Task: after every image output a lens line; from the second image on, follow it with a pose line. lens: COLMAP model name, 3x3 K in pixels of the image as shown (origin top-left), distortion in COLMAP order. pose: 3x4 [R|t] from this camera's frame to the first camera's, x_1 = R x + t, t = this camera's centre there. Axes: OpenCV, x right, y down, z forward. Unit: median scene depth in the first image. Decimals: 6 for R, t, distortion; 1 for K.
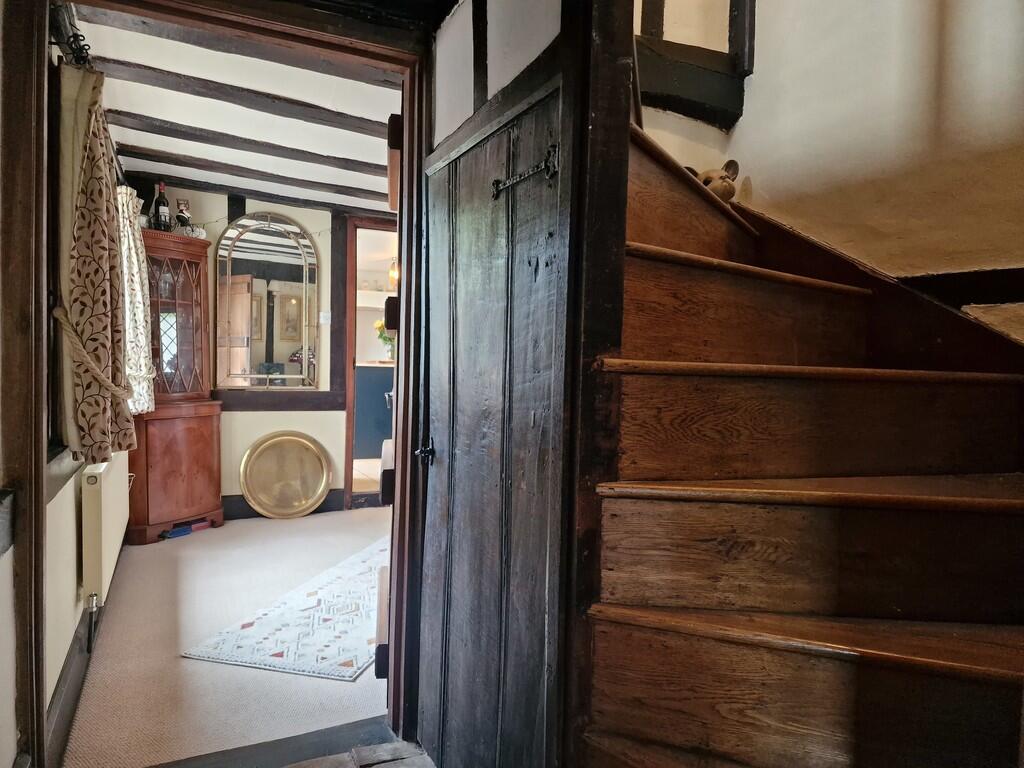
lens RADIAL K [[684.0, 0, 511.9], [0, 684.0, 385.7], [0, 0, 1]] dist [0.019771, -0.000553]
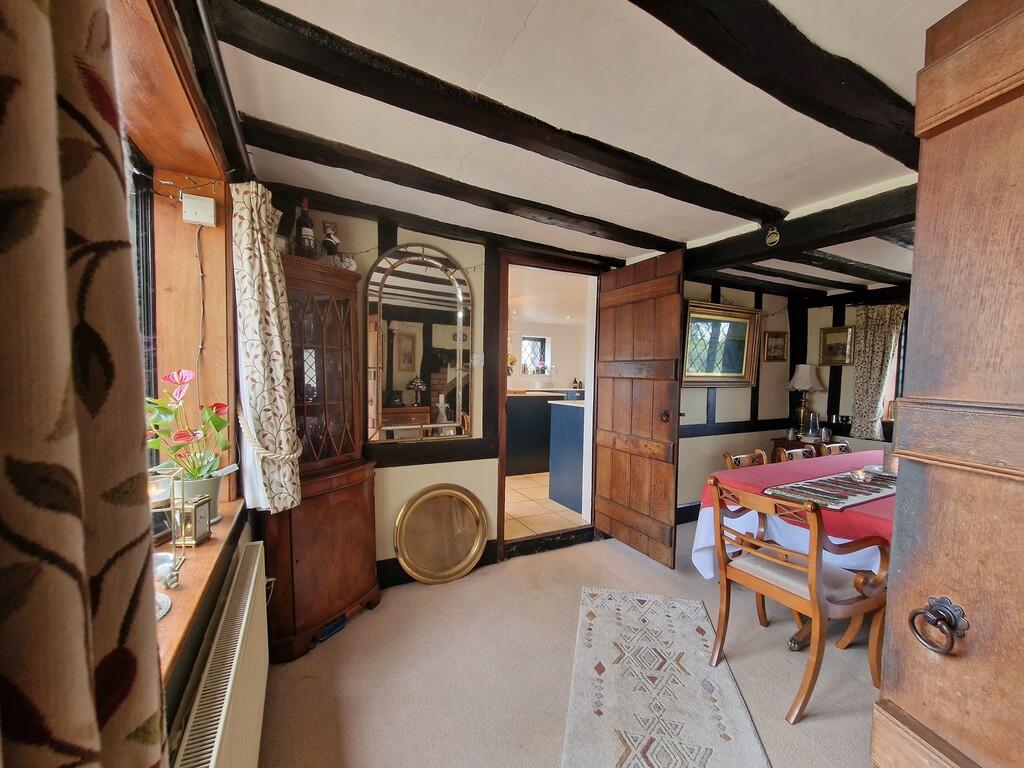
lens RADIAL K [[420.4, 0, 515.4], [0, 420.4, 392.0], [0, 0, 1]] dist [-0.005867, -0.000635]
pose [[0.999915, -0.006924, 0.011087, -0.254345], [0.006732, 0.999829, 0.017214, -0.072276], [-0.011204, -0.017138, 0.999790, 0.475989]]
